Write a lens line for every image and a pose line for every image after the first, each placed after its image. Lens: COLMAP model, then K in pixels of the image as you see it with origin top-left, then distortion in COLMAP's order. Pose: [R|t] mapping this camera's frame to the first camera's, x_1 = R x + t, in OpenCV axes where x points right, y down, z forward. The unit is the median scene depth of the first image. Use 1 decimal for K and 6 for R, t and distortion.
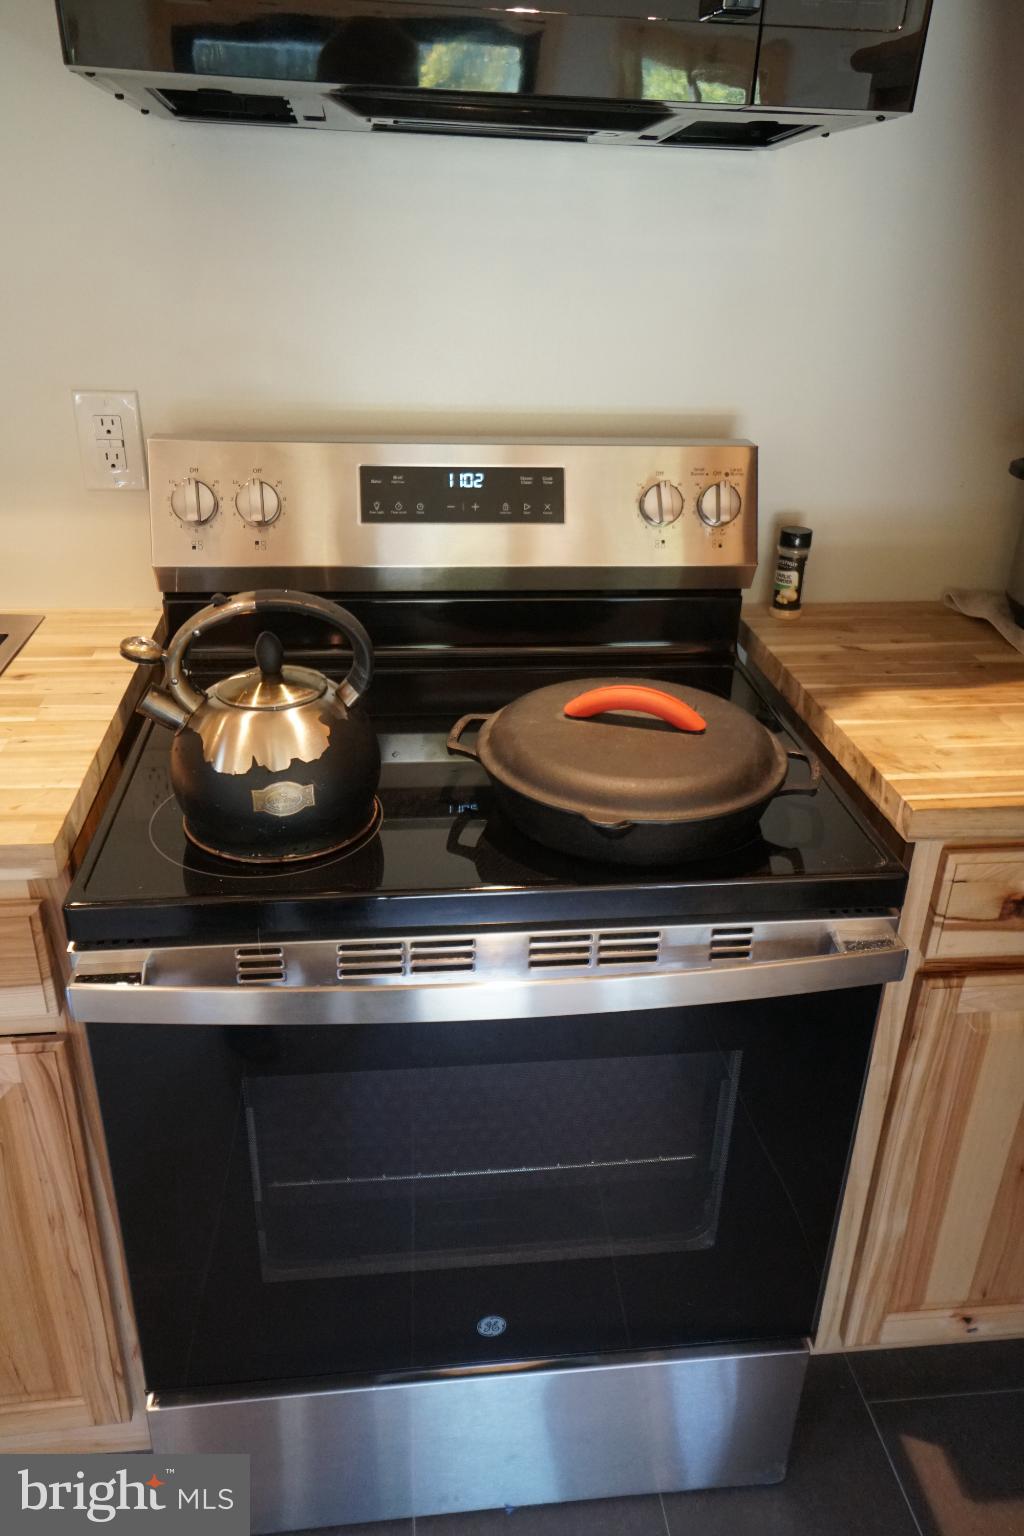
lens RADIAL K [[1135.4, 0, 517.6], [0, 1135.4, 766.3], [0, 0, 1]] dist [0.026534, 0.014836]
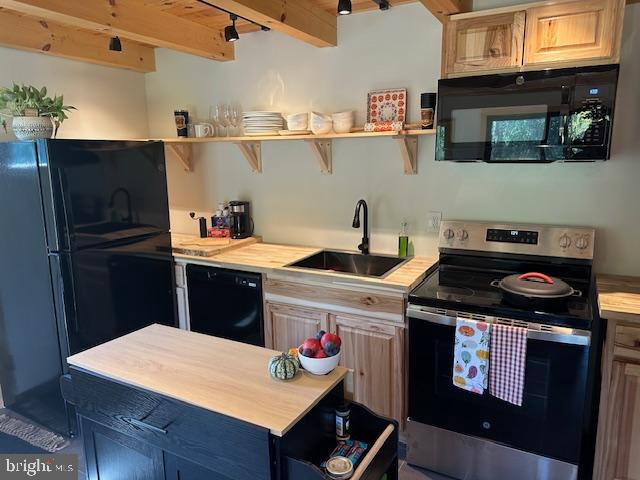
lens RADIAL K [[457.6, 0, 319.5], [0, 457.6, 240.6], [0, 0, 1]] dist [0.026068, -0.006207]
pose [[0.812990, 0.062778, -0.578884, 0.369062], [-0.213449, 0.957096, -0.195975, 0.271633], [0.541745, 0.282888, 0.791509, -0.759994]]
